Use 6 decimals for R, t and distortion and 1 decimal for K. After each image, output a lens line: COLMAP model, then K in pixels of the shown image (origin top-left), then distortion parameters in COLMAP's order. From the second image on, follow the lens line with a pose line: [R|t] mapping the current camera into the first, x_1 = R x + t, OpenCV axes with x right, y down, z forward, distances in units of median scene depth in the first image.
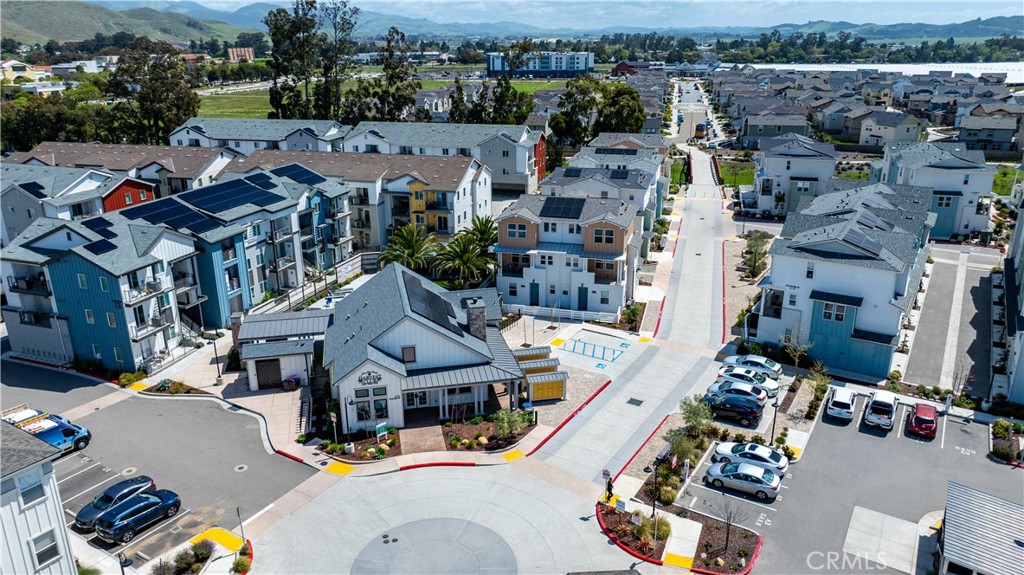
lens RADIAL K [[741.6, 0, 512.0], [0, 741.6, 287.5], [0, 0, 1]] dist [-0.003282, 0.002416]
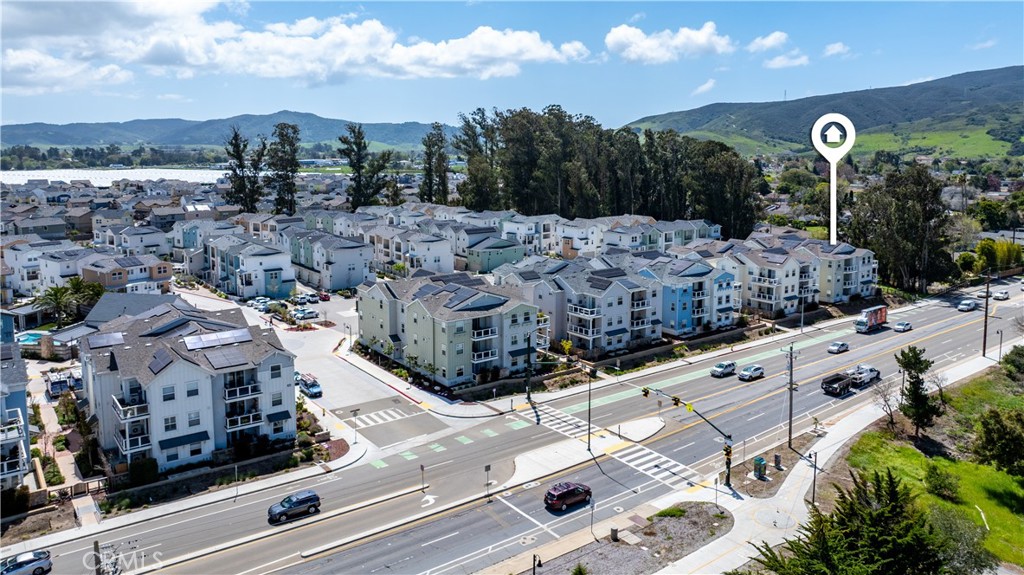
lens RADIAL K [[741.6, 0, 512.0], [0, 741.6, 287.5], [0, 0, 1]] dist [-0.003282, 0.002416]
pose [[0.367549, -0.173417, 0.913693, -1.086982], [0.292091, 0.954272, 0.063620, 0.100135], [-0.882944, 0.243498, 0.401395, -0.511759]]
